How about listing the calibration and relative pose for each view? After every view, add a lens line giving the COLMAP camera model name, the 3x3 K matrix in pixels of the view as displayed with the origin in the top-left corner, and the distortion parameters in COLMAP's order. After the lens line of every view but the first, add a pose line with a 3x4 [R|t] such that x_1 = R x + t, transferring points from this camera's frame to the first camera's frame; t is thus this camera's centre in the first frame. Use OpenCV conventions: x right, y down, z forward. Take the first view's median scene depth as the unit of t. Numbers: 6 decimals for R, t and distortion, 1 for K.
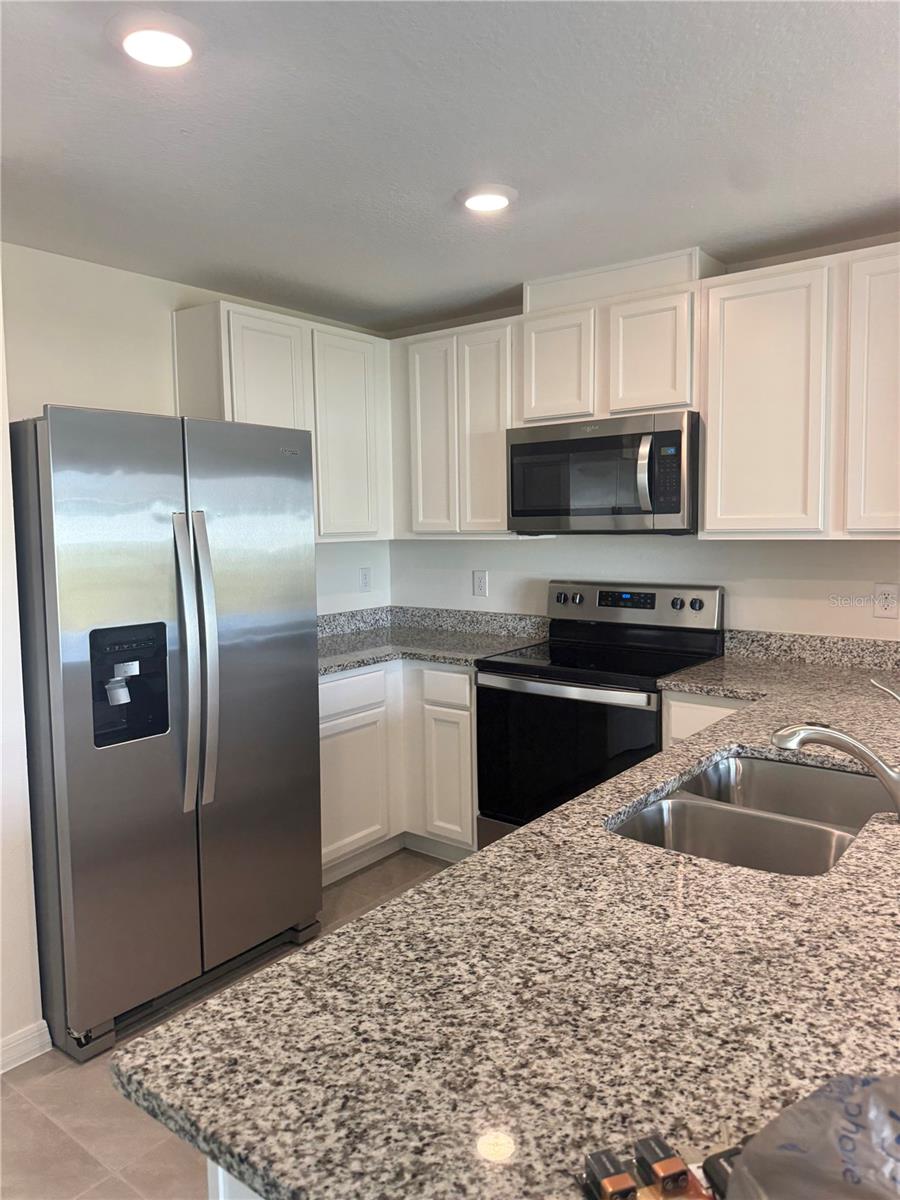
lens RADIAL K [[842.0, 0, 450.0], [0, 842.0, 600.0], [0, 0, 1]] dist [0.050772, 0.000029]
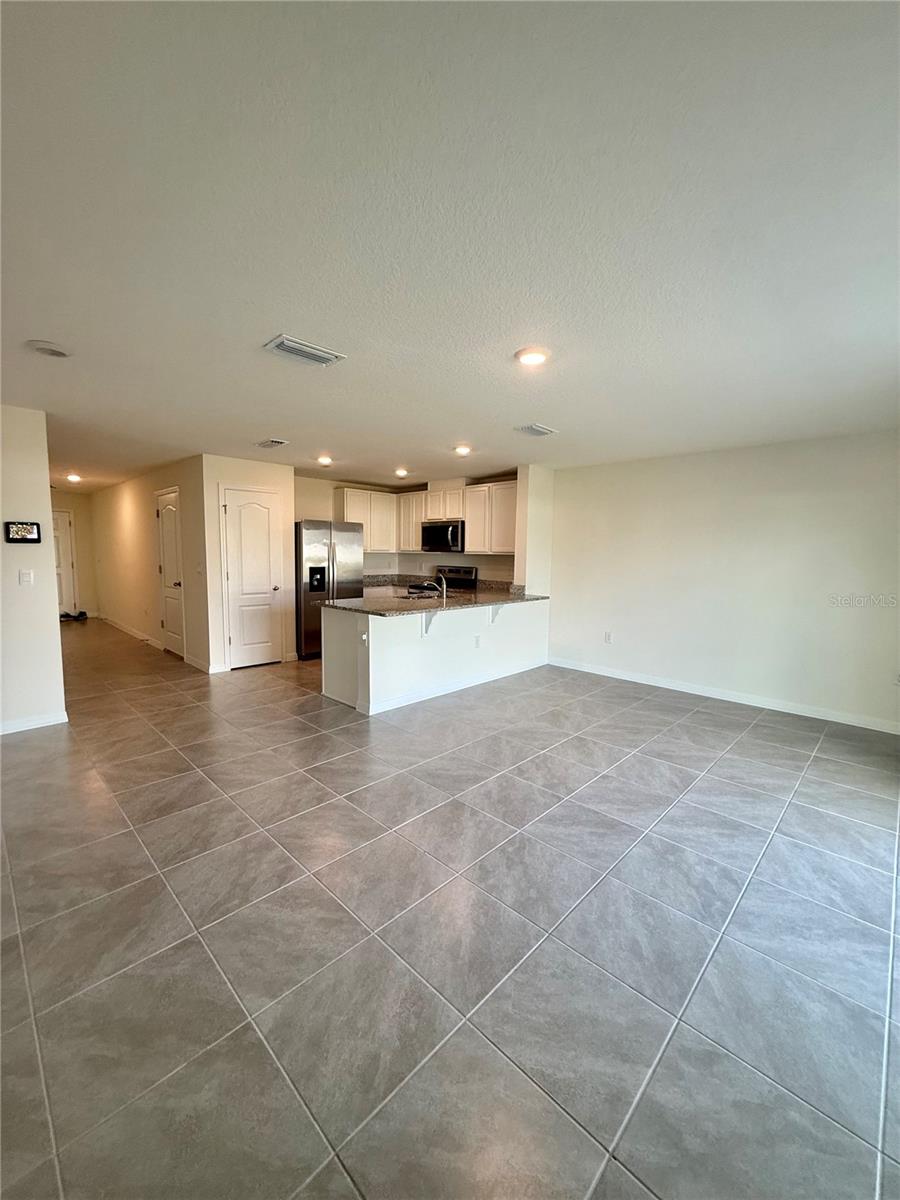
lens RADIAL K [[480.7, 0, 442.4], [0, 480.7, 598.0], [0, 0, 1]] dist [0.027681, -0.000019]
pose [[0.991753, 0.040722, -0.121522, 0.439989], [-0.040725, 0.999167, 0.002453, 0.117096], [0.121521, 0.002517, 0.992586, -1.077754]]
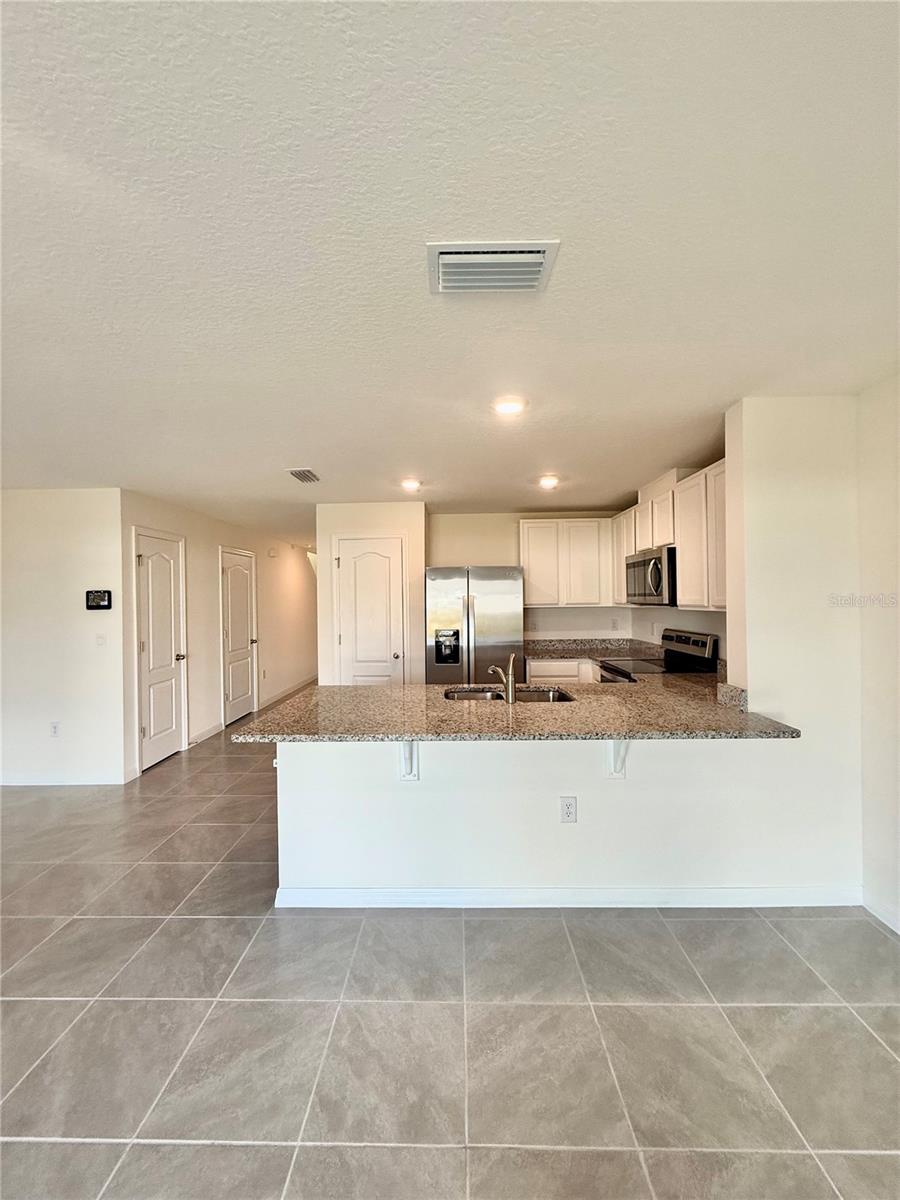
lens RADIAL K [[480.7, 0, 442.4], [0, 480.7, 598.0], [0, 0, 1]] dist [0.027681, -0.000019]
pose [[0.588158, 0.006414, -0.808721, 0.835936], [-0.074772, 0.996117, -0.046479, -0.004049], [0.805282, 0.087807, 0.586353, -0.100341]]
